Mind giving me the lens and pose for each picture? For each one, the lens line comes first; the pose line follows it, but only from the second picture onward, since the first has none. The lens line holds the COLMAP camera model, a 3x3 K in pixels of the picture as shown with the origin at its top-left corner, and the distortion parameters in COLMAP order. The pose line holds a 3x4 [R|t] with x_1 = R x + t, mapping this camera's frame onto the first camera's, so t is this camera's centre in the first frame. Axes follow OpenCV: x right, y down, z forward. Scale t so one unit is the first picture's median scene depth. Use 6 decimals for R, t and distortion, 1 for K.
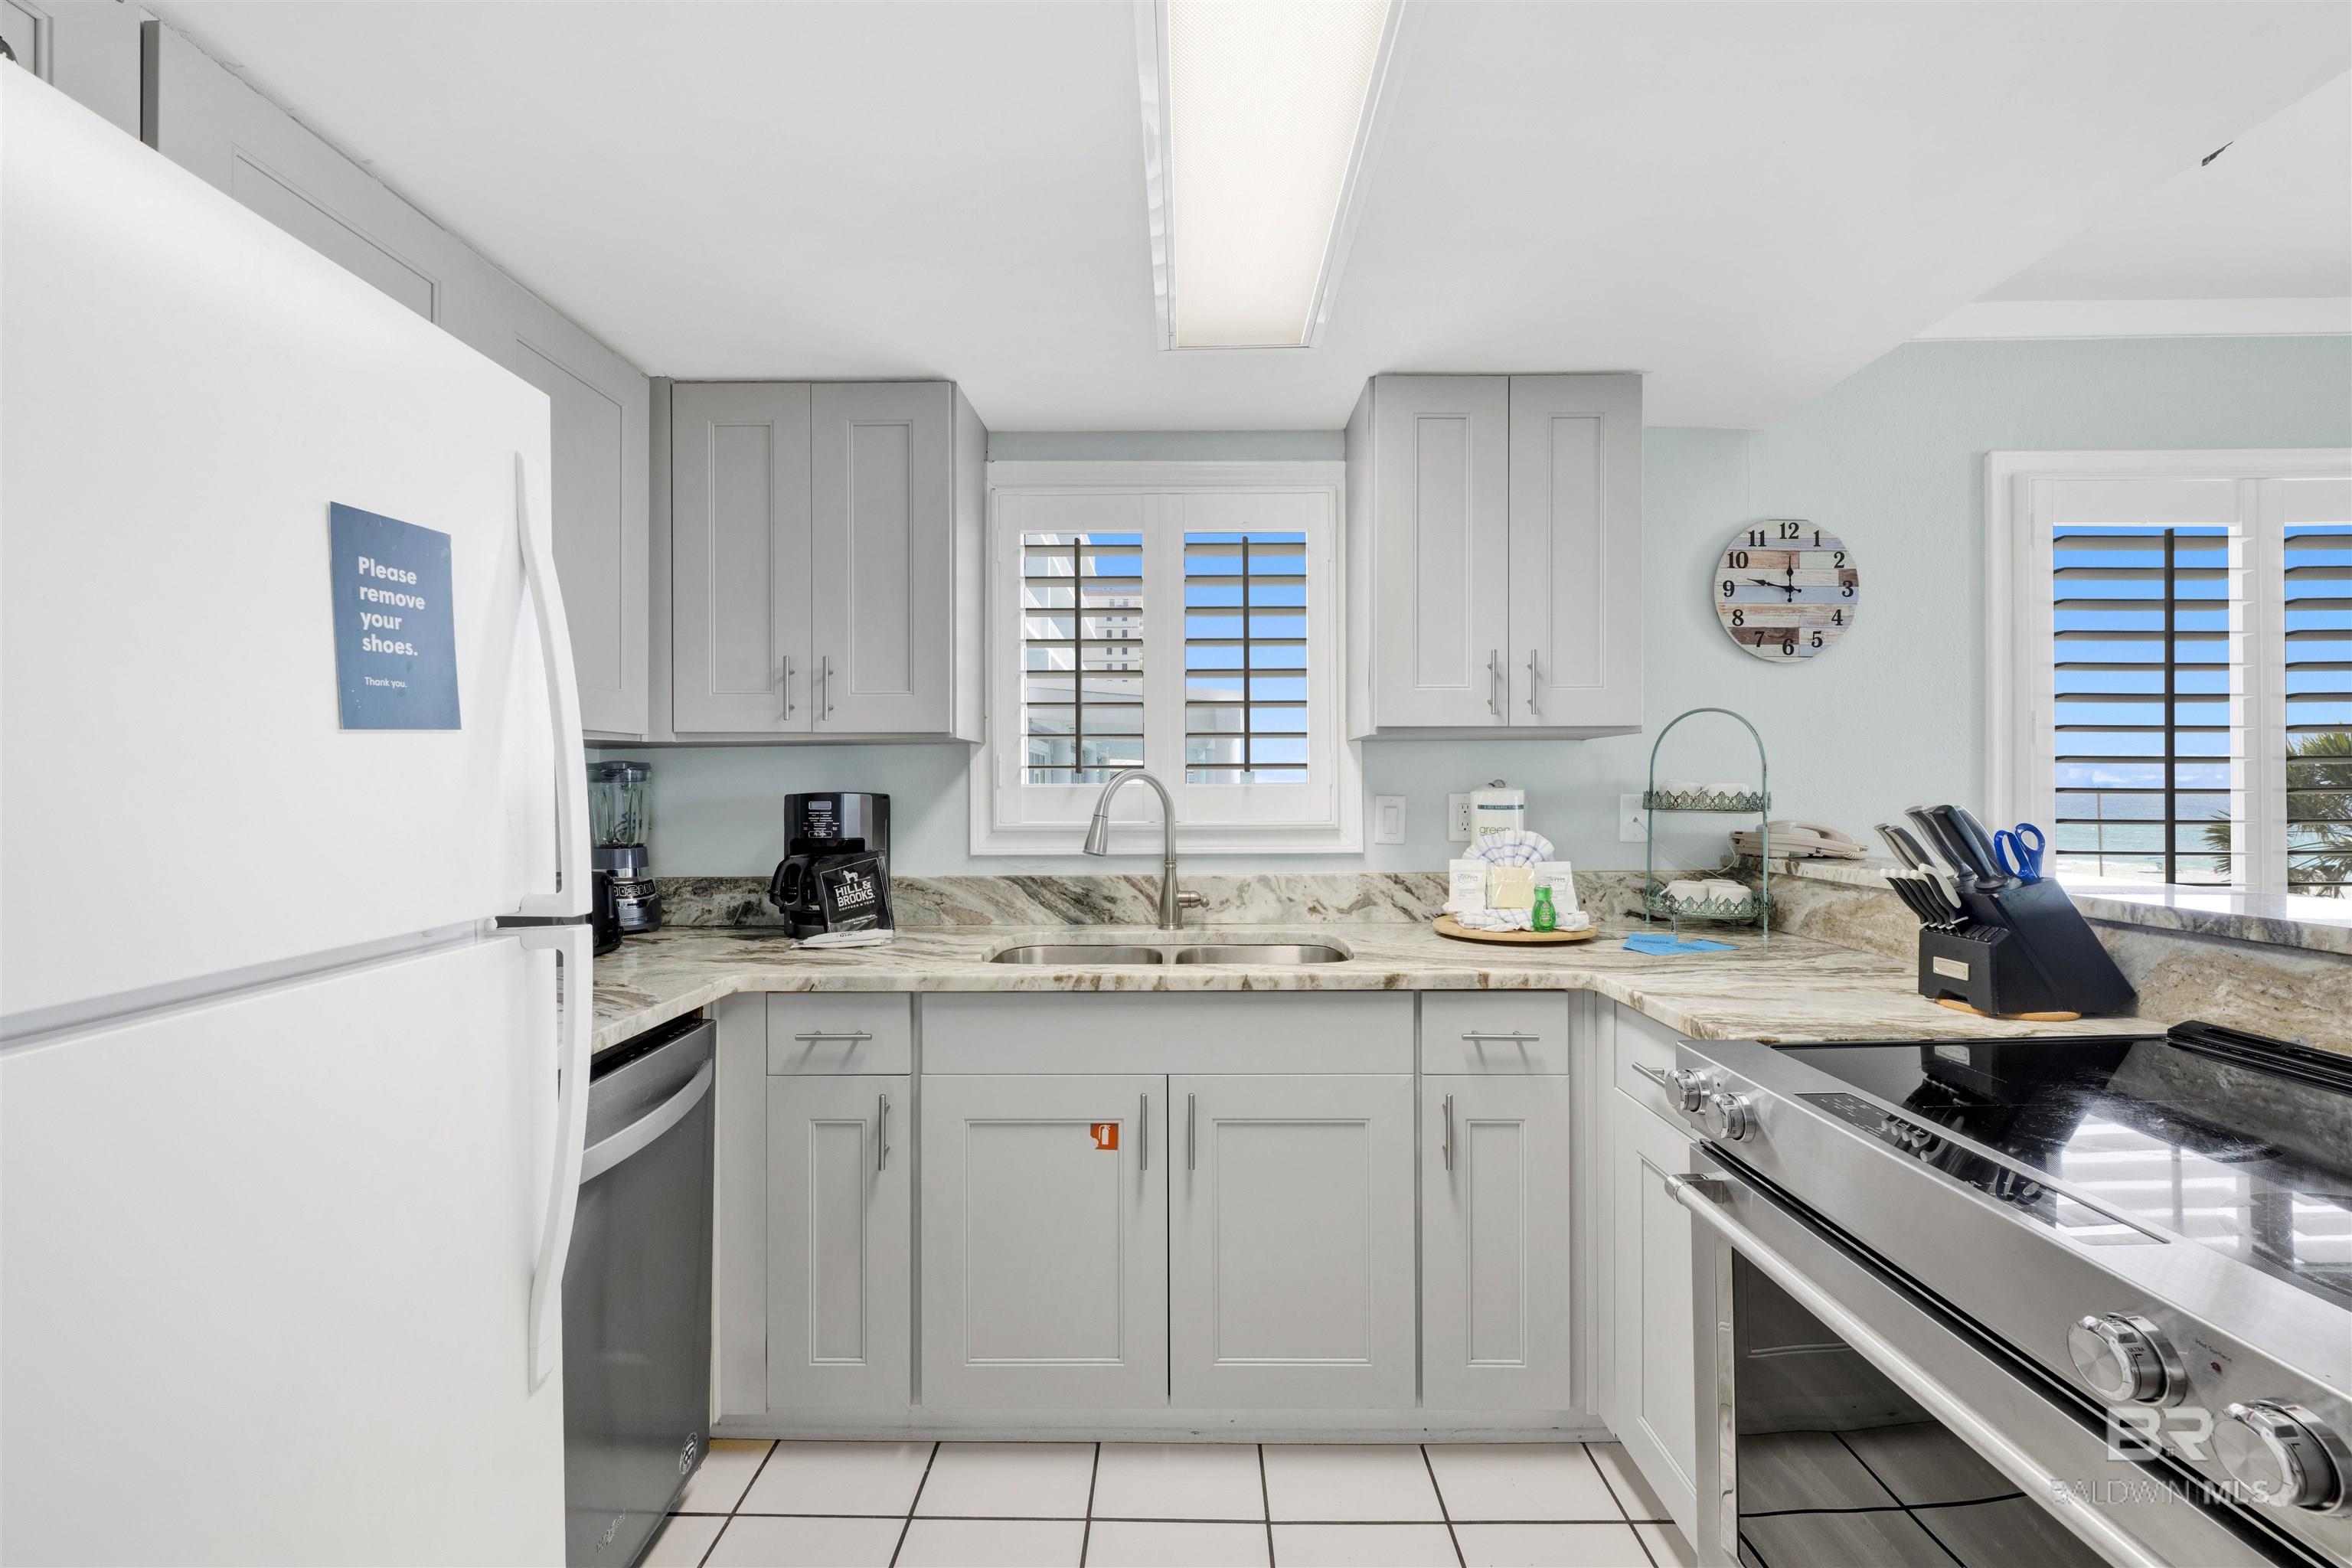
lens RADIAL K [[927.6, 0, 1170.7], [0, 927.6, 788.7], [0, 0, 1]] dist [0.000302, -0.001267]
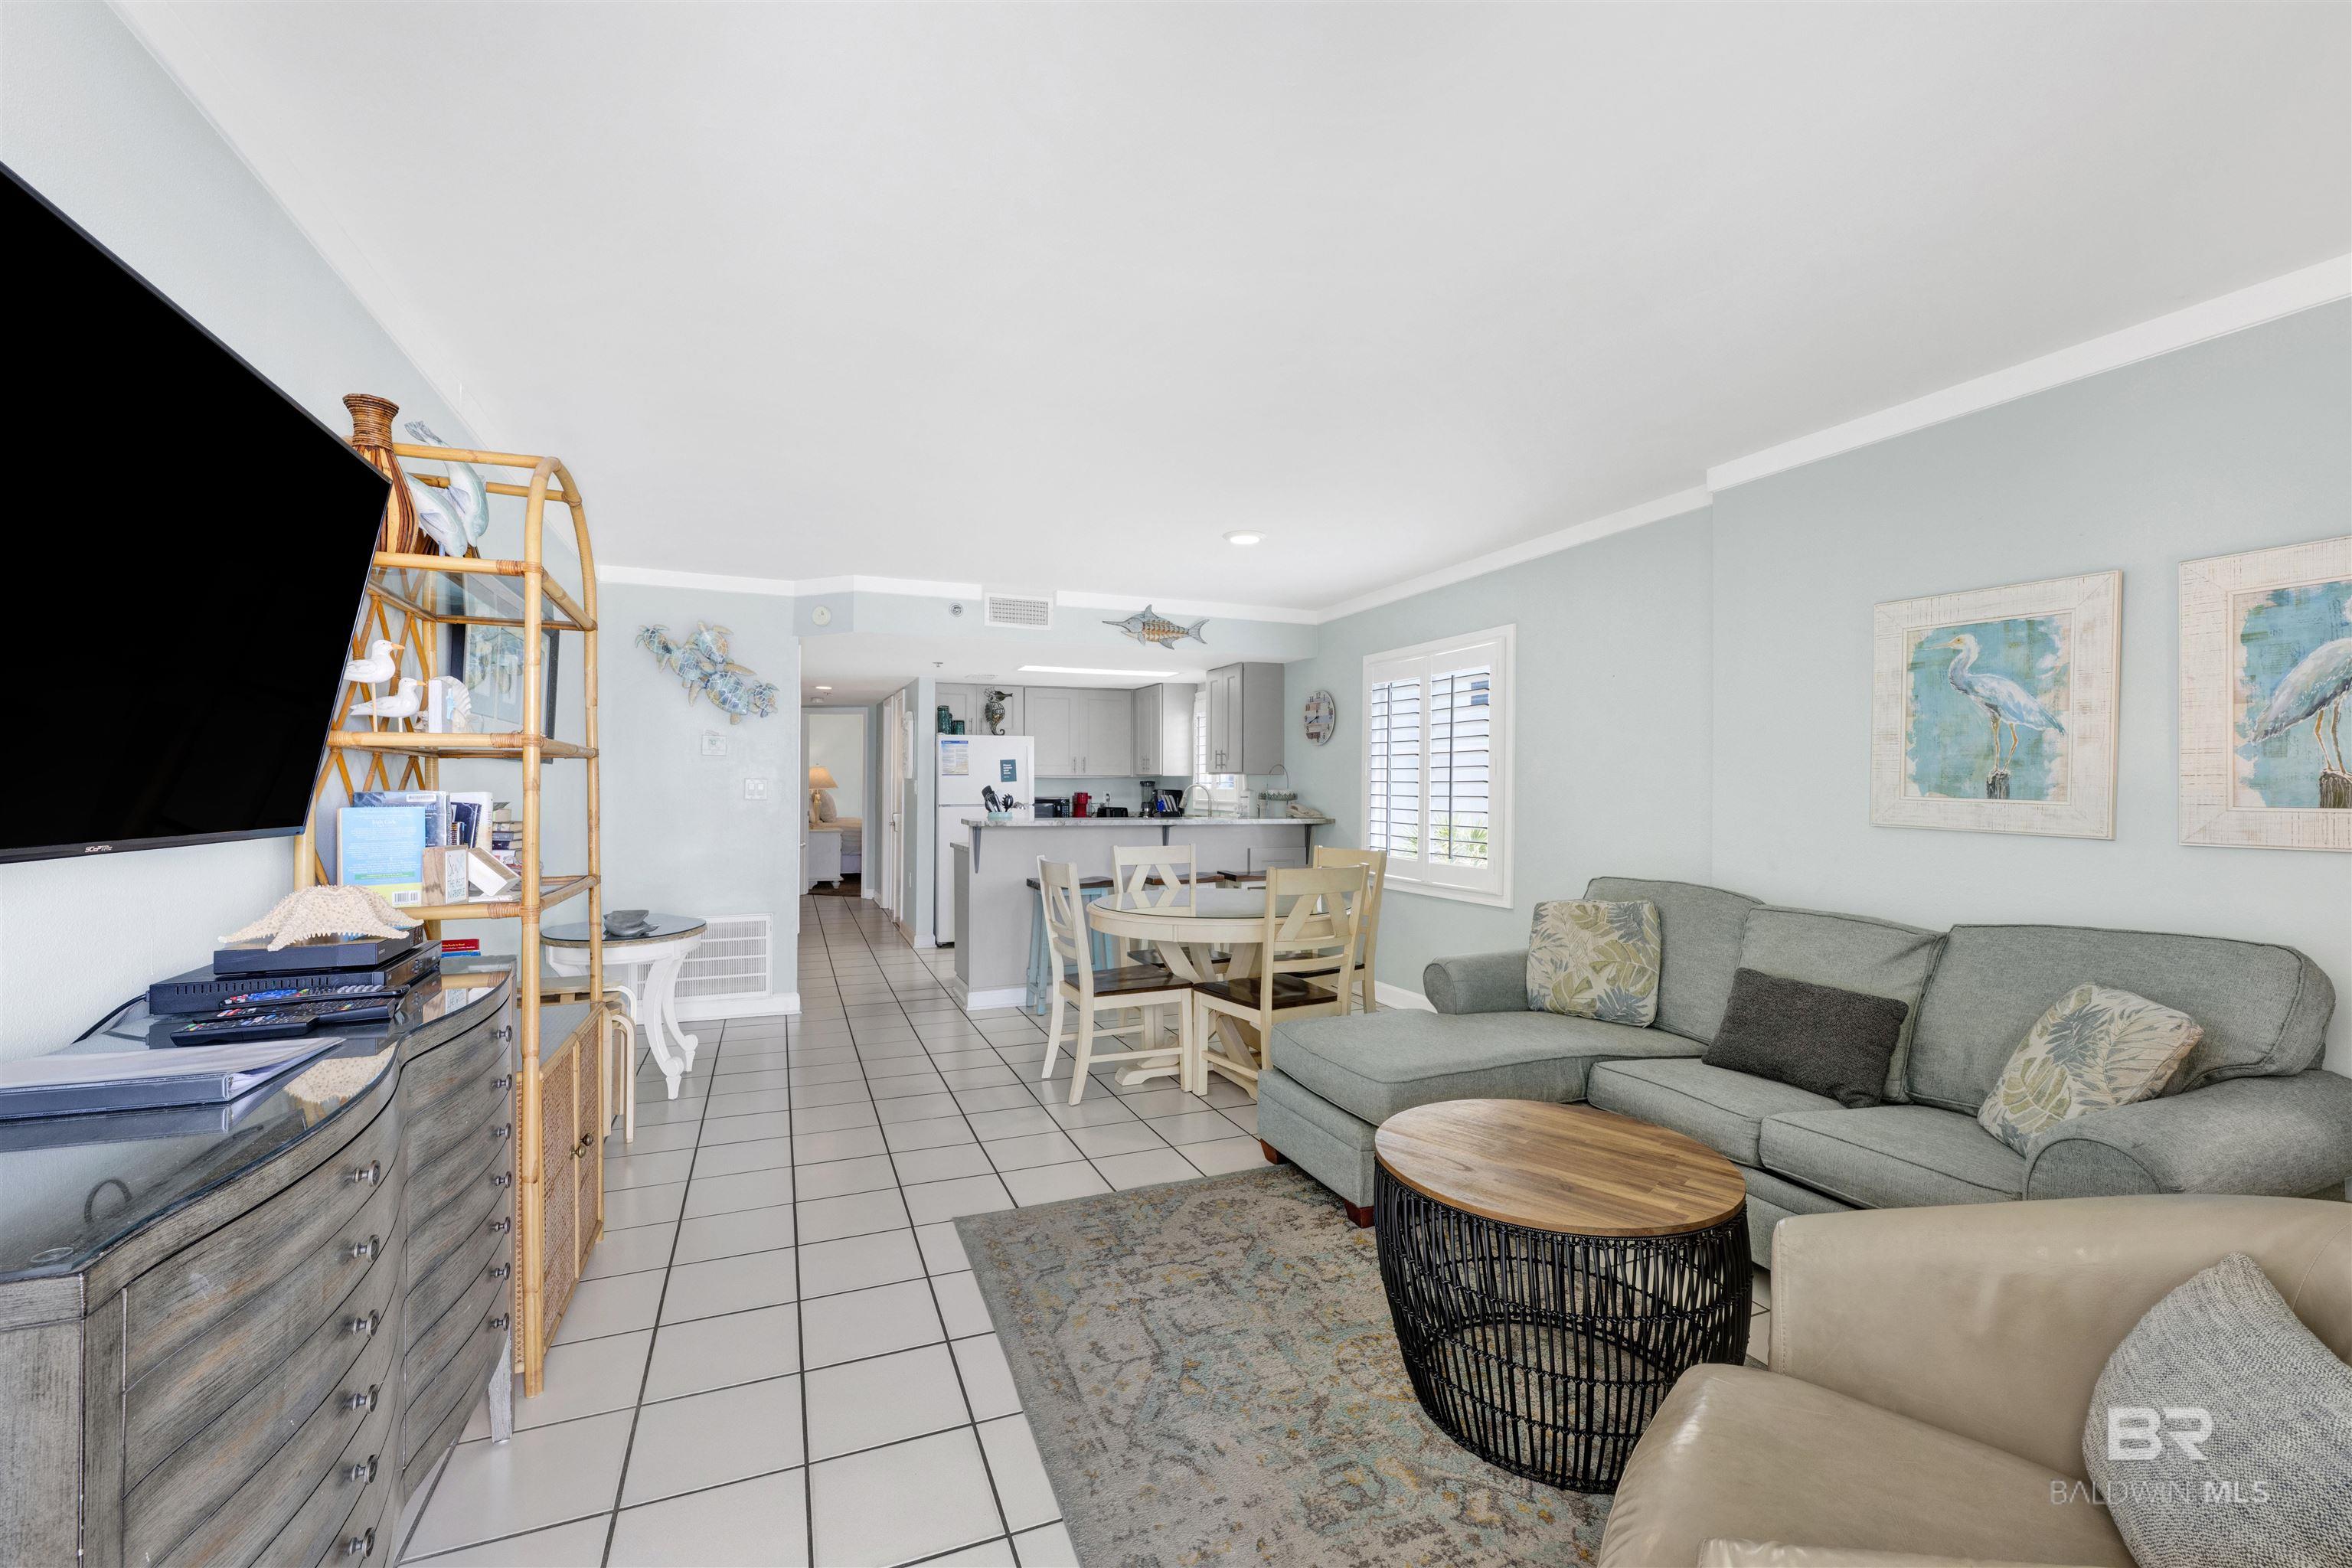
lens RADIAL K [[927.6, 0, 1190.8], [0, 927.6, 778.4], [0, 0, 1]] dist [0.000302, -0.001267]
pose [[0.412457, 0.002204, -0.910974, 2.917579], [-0.010880, 0.999938, -0.002507, -0.032694], [0.910912, 0.010946, 0.412455, -0.412602]]
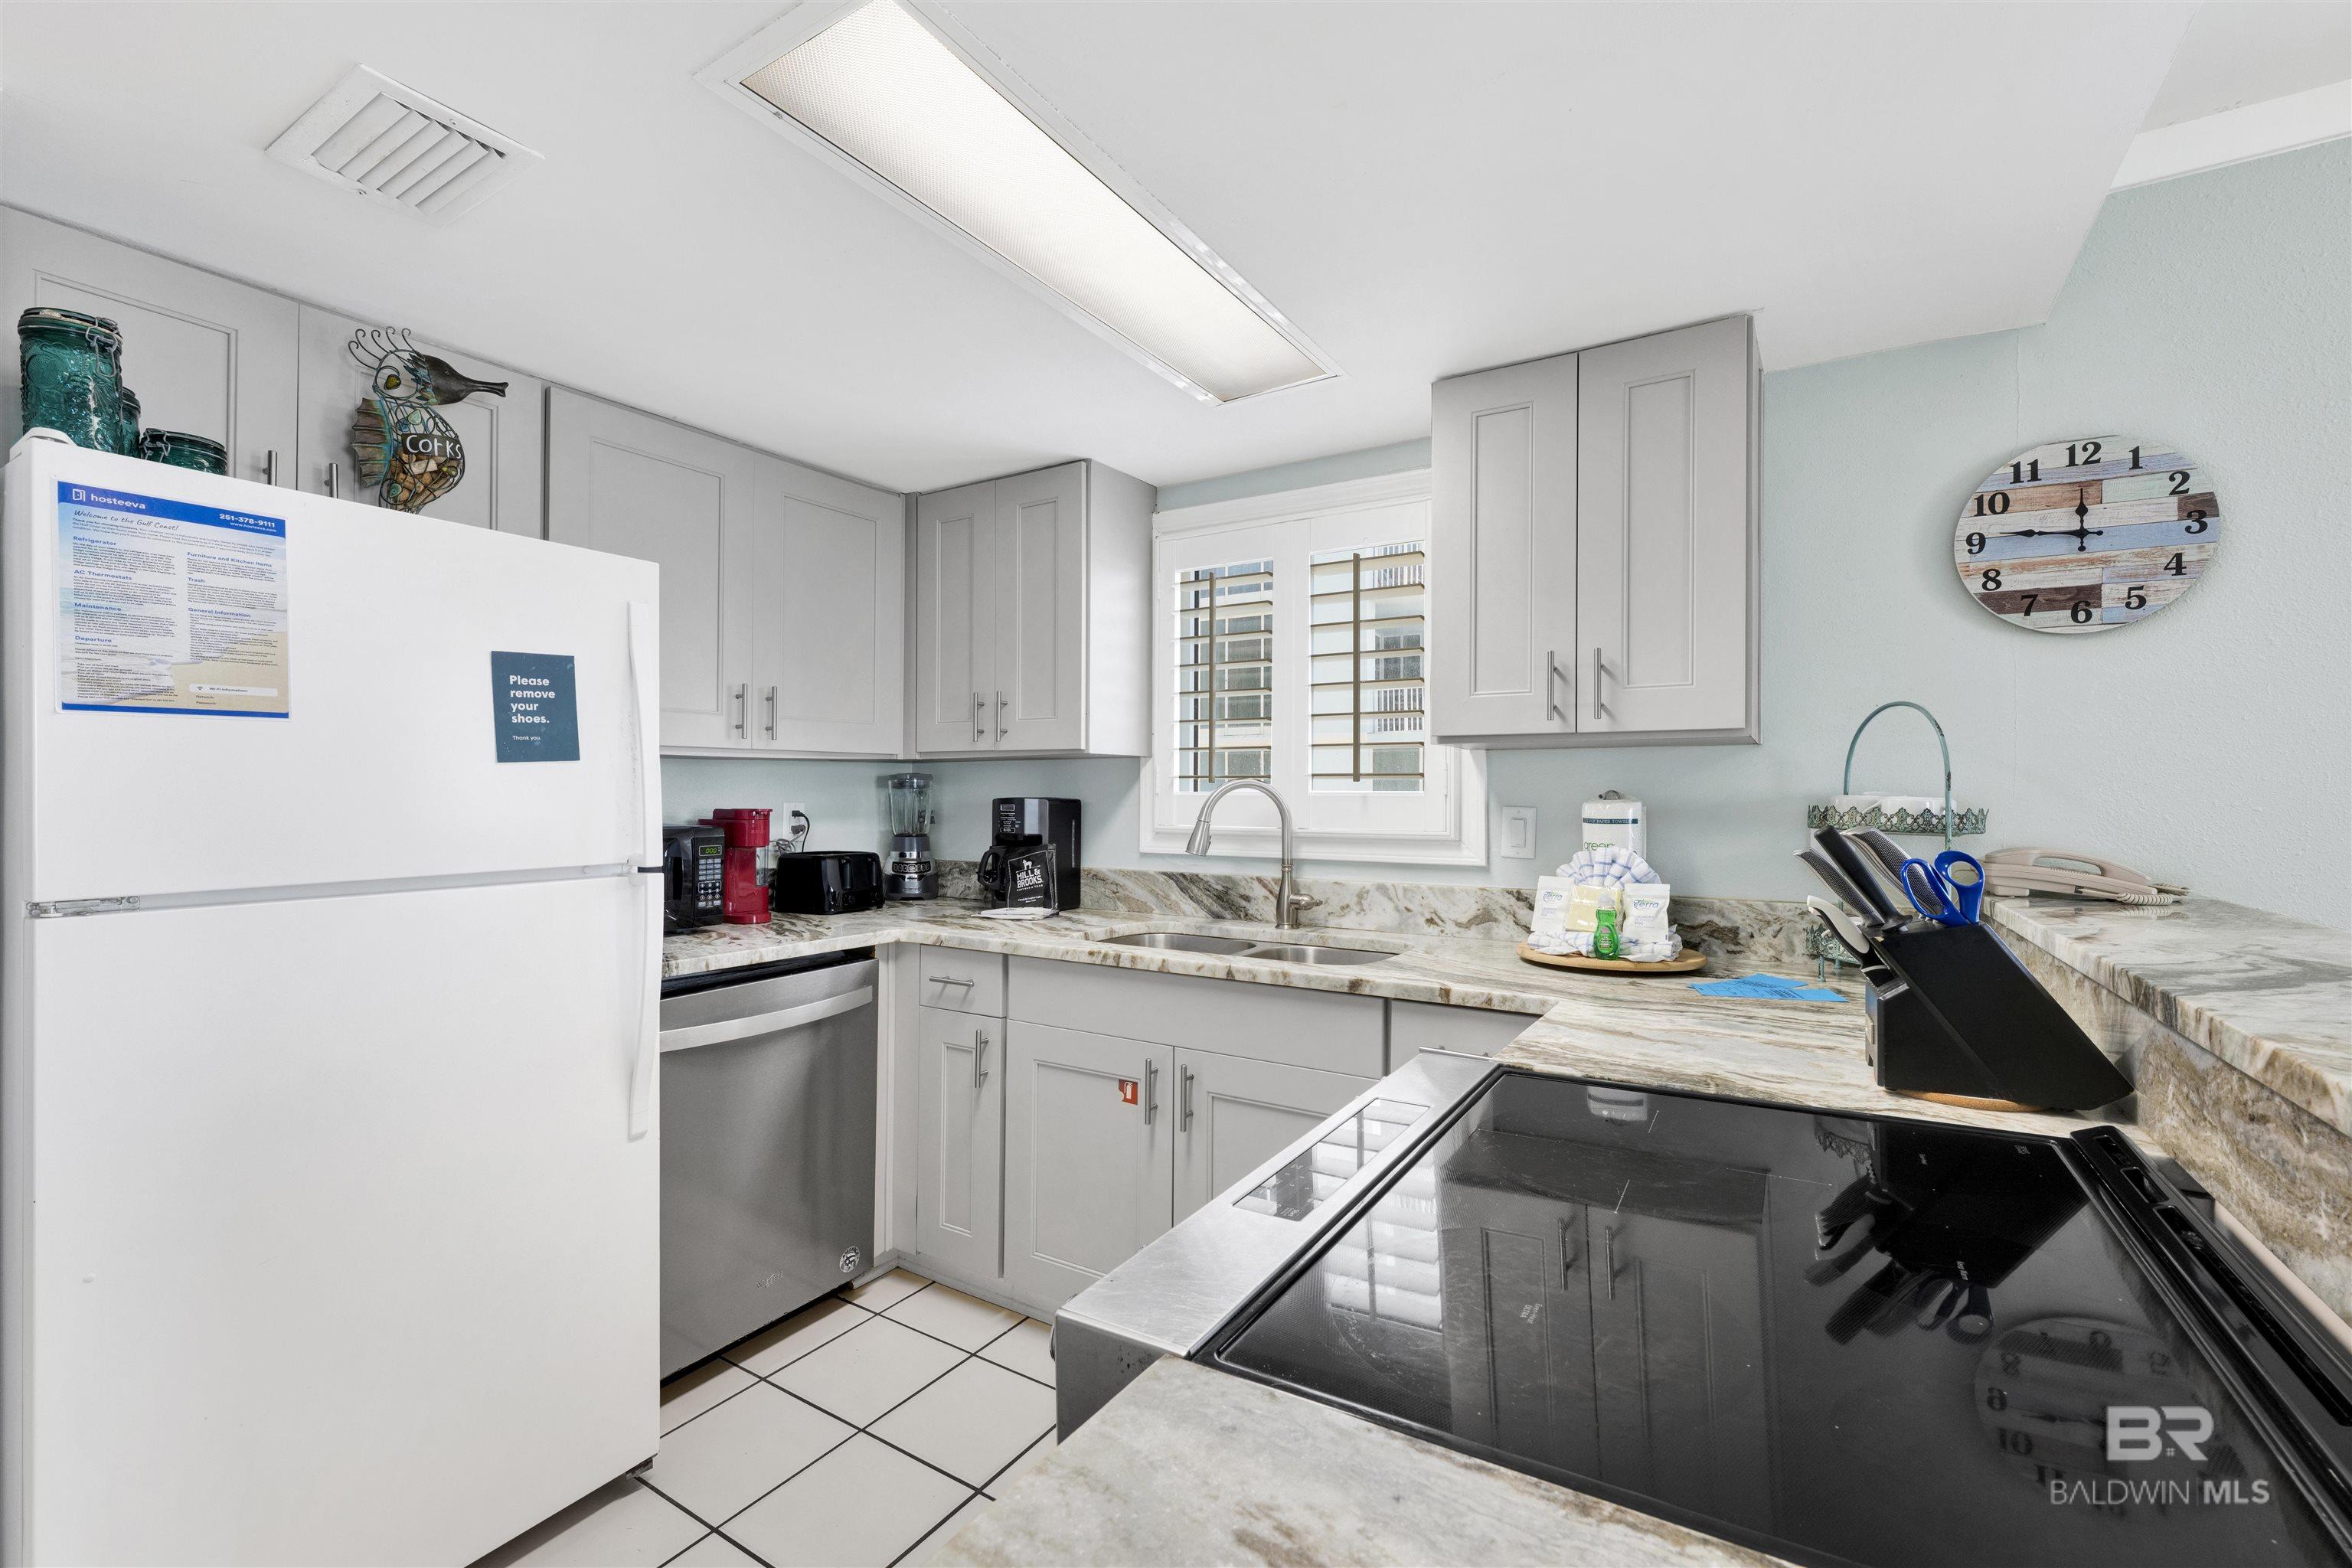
lens RADIAL K [[927.6, 0, 1144.7], [0, 927.6, 791.7], [0, 0, 1]] dist [0.000302, -0.001267]
pose [[0.864681, 0.006603, -0.502278, 0.394340], [-0.008982, 0.999957, -0.002318, -0.002210], [0.502241, 0.006516, 0.864703, -0.006603]]
